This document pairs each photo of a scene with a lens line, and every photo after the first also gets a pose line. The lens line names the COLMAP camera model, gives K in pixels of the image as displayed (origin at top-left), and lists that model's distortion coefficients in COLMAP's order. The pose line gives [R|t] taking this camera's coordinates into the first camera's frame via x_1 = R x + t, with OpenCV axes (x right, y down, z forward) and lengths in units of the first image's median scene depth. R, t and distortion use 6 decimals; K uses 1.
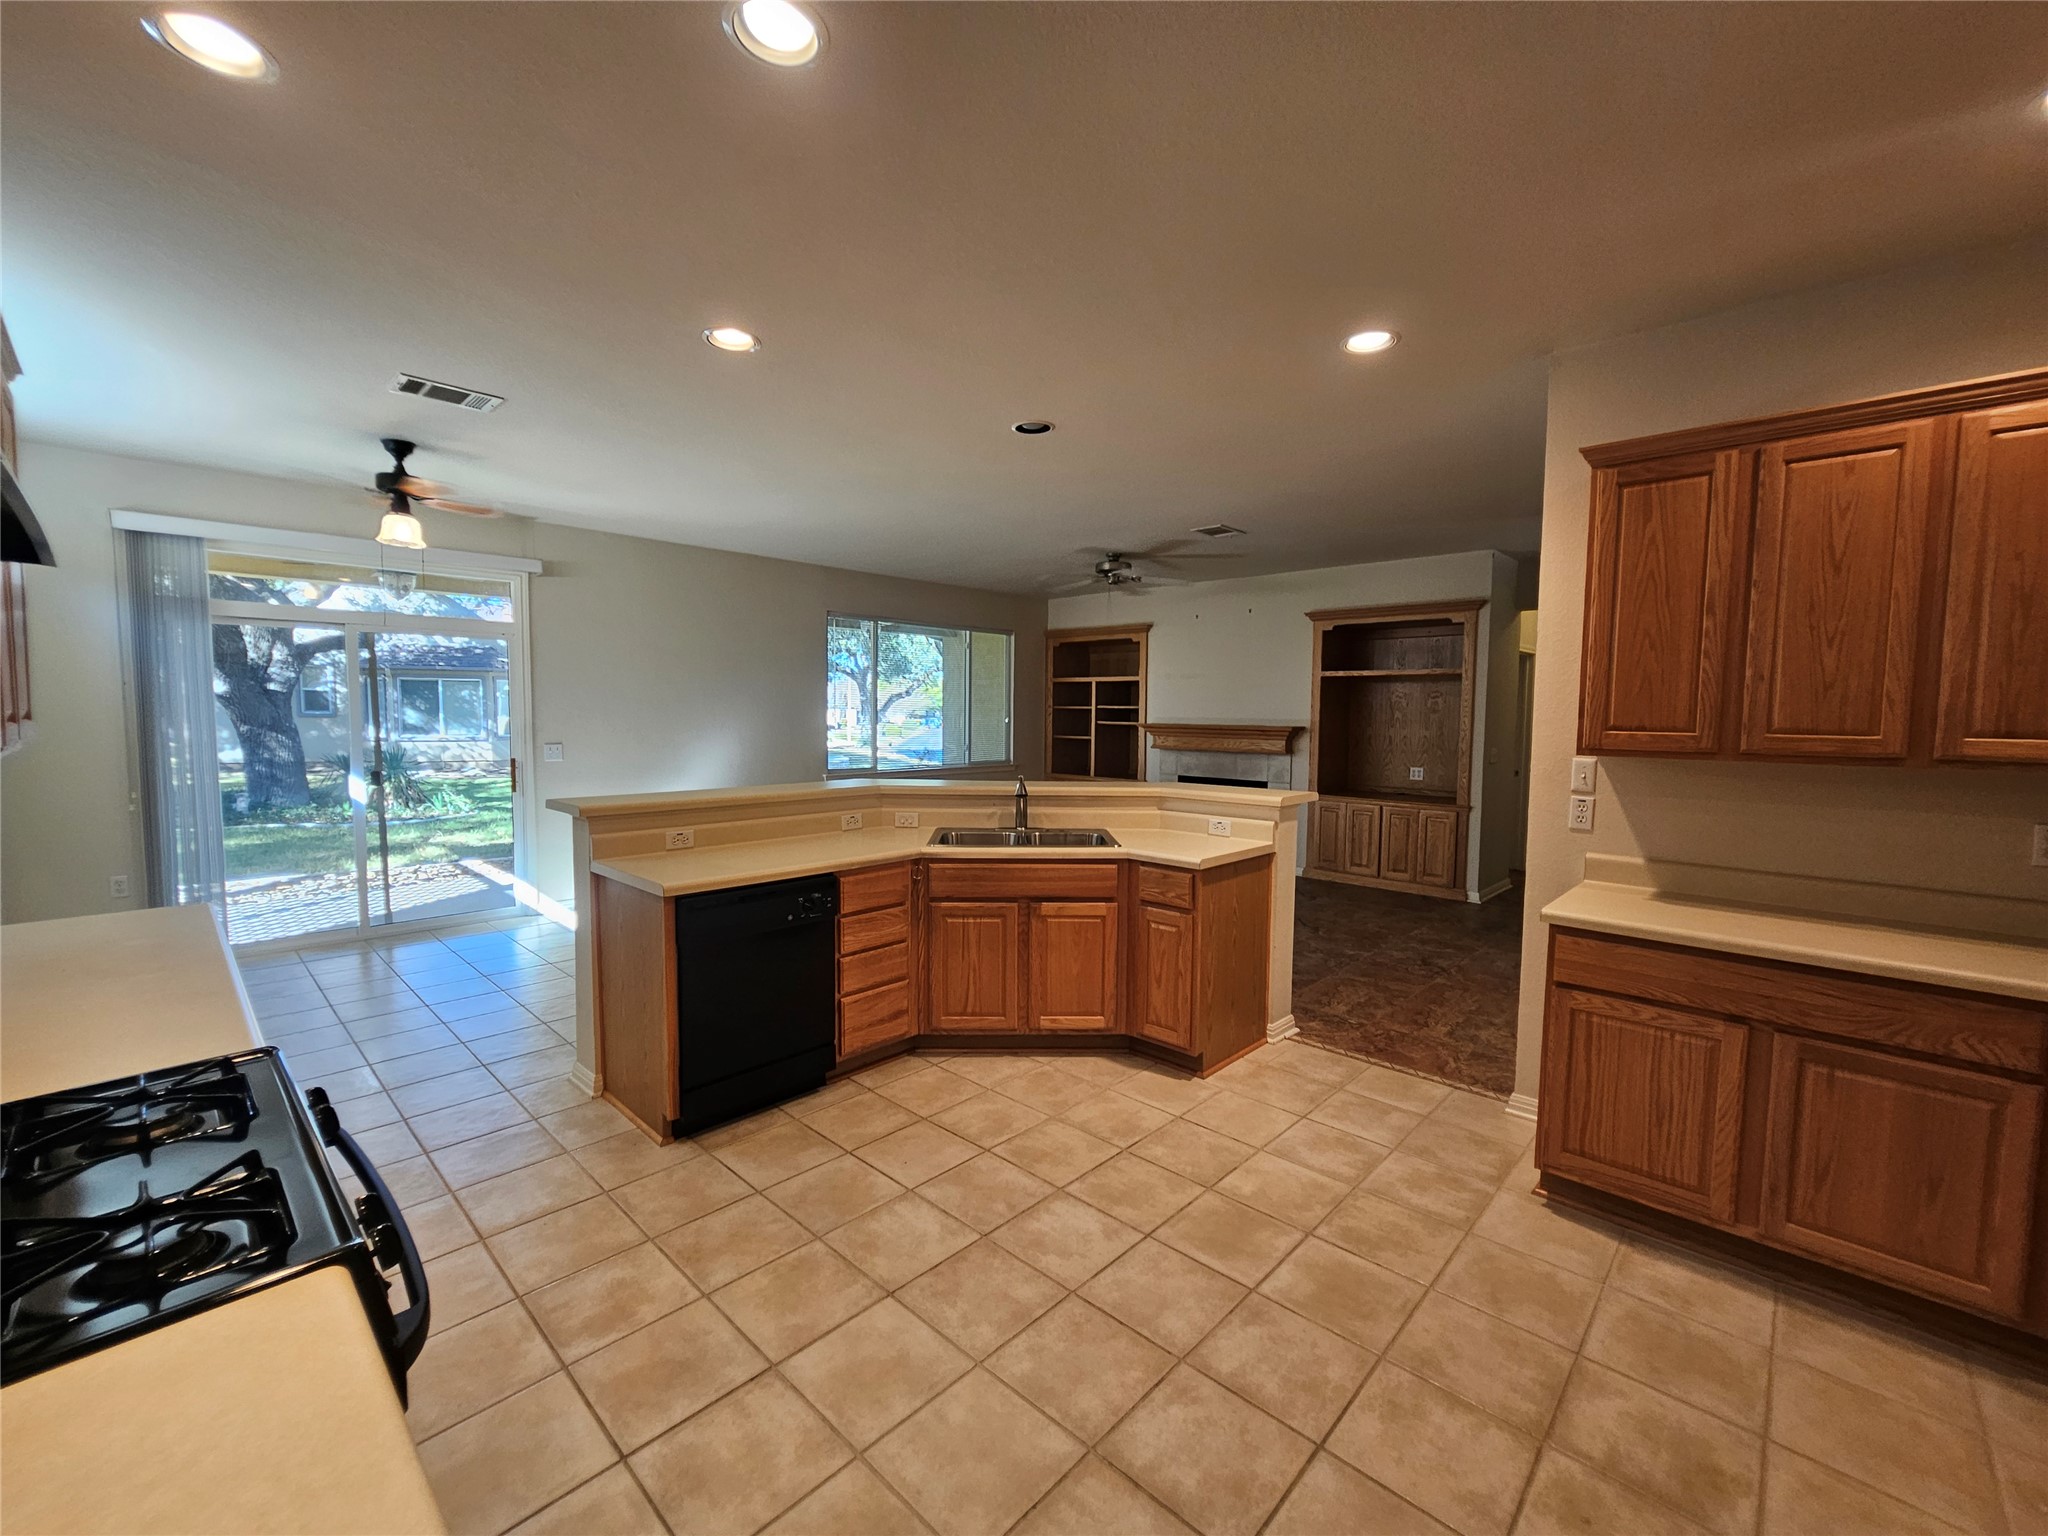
lens RADIAL K [[837.3, 0, 1020.4], [0, 837.3, 768.2], [0, 0, 1]] dist [-0.004283, -0.000060]
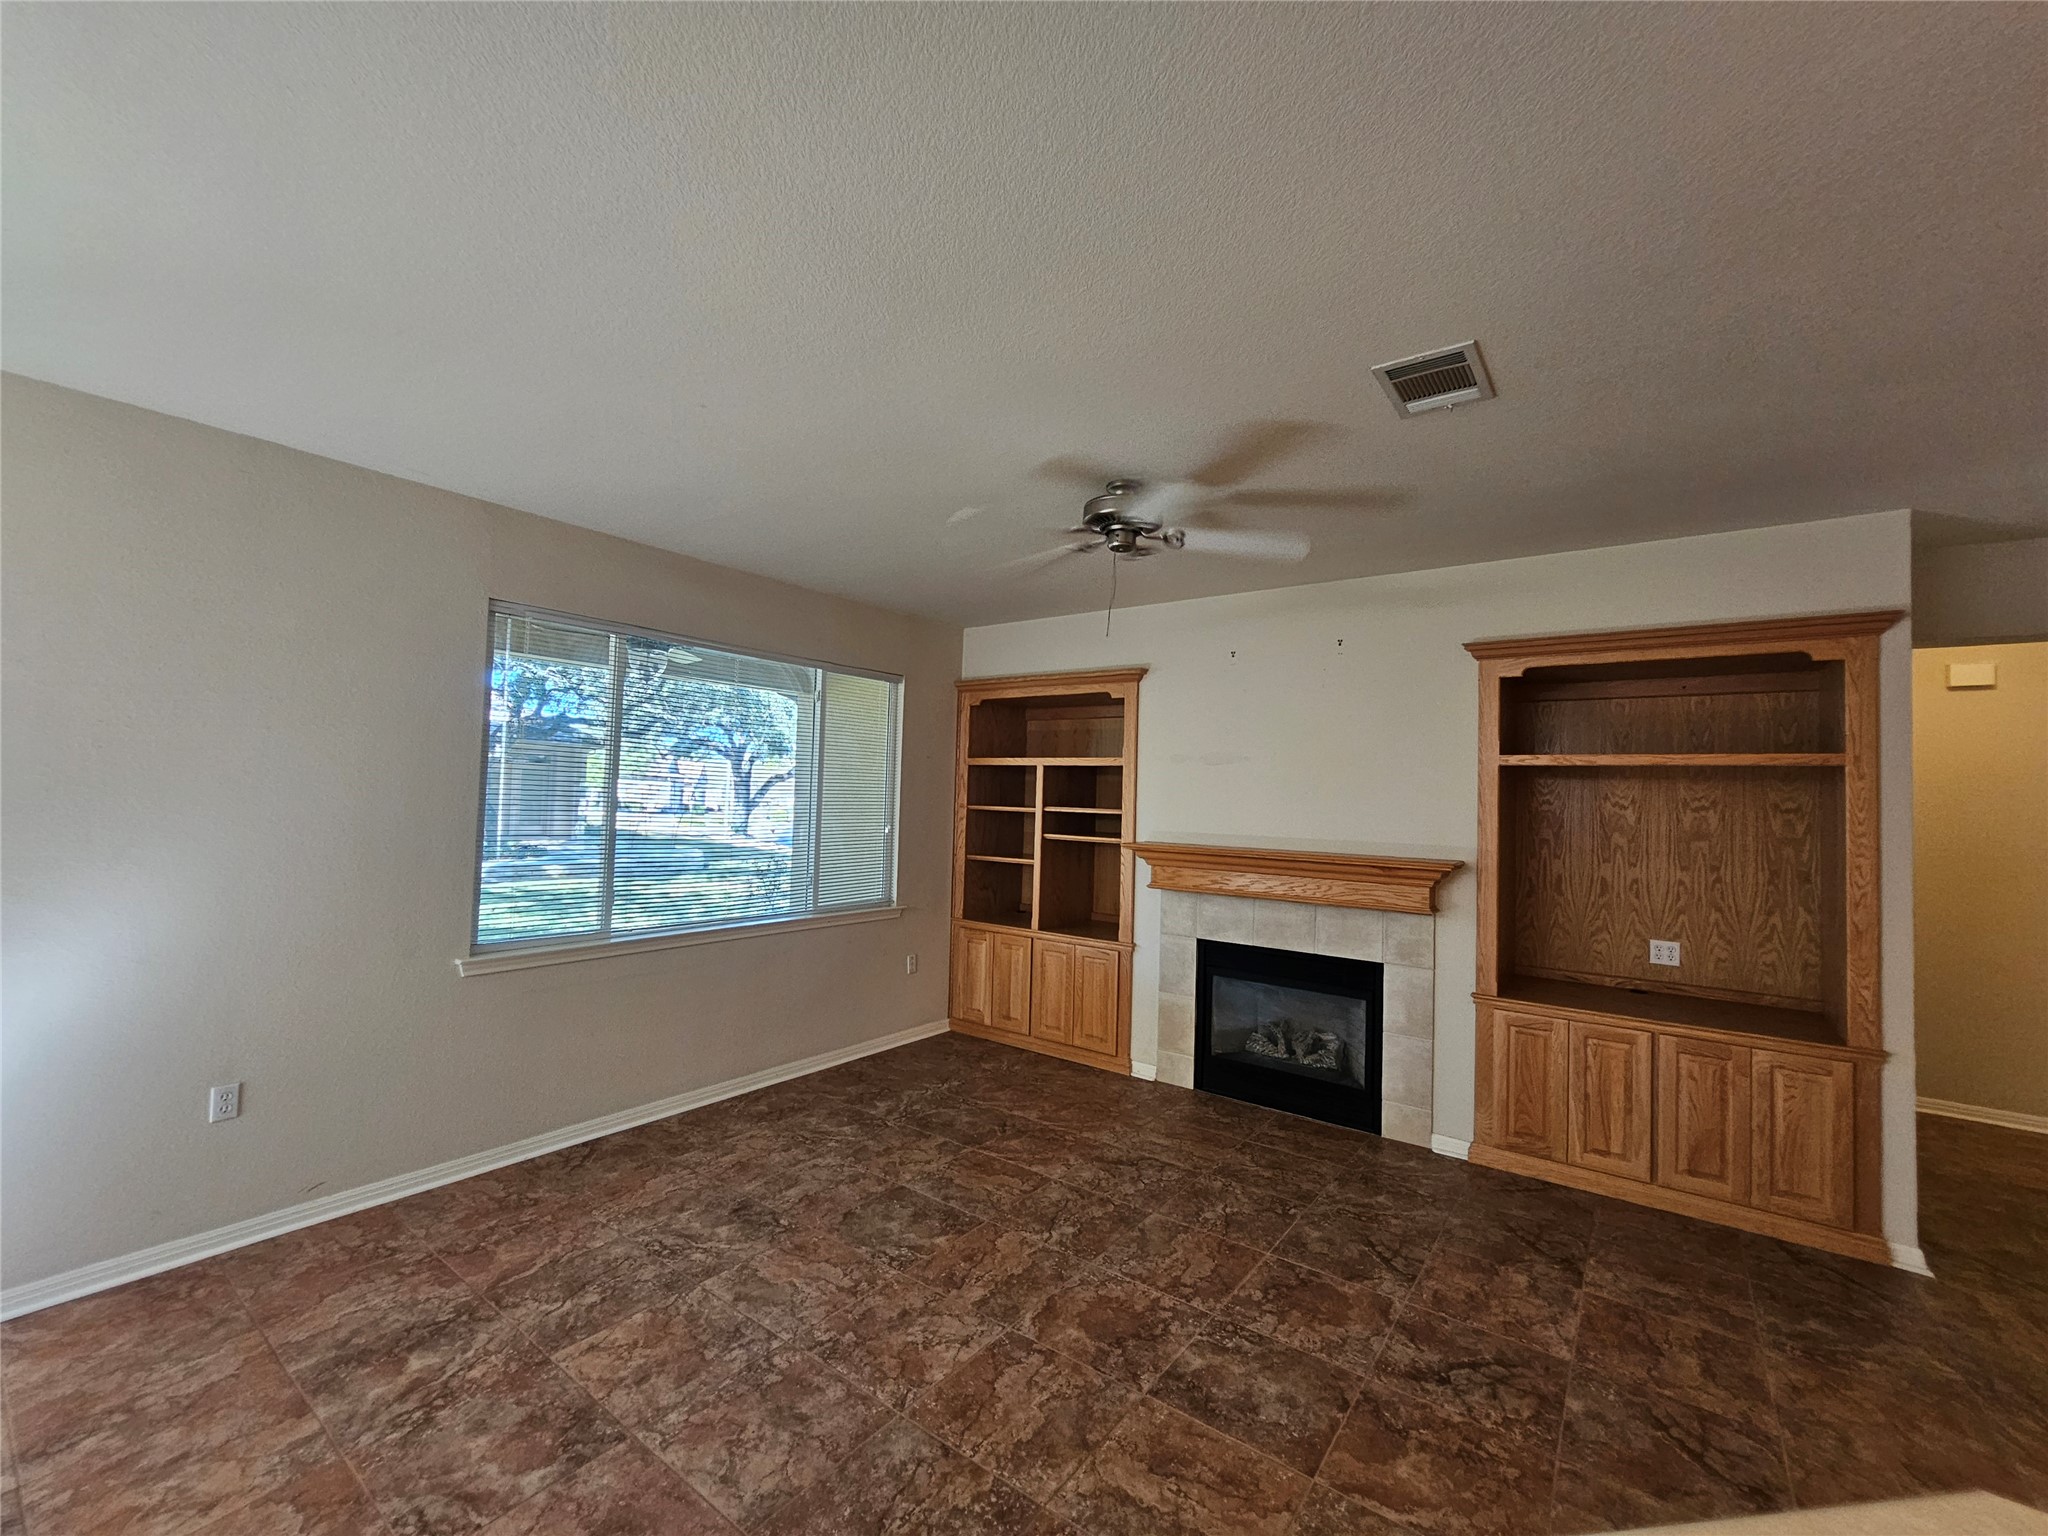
lens RADIAL K [[837.3, 0, 1023.4], [0, 837.3, 770.5], [0, 0, 1]] dist [-0.004283, -0.000060]
pose [[0.991788, 0.023467, 0.125725, 0.003414], [-0.010900, 0.994955, -0.099726, -0.043697], [-0.127431, 0.097537, 0.987040, 0.447072]]
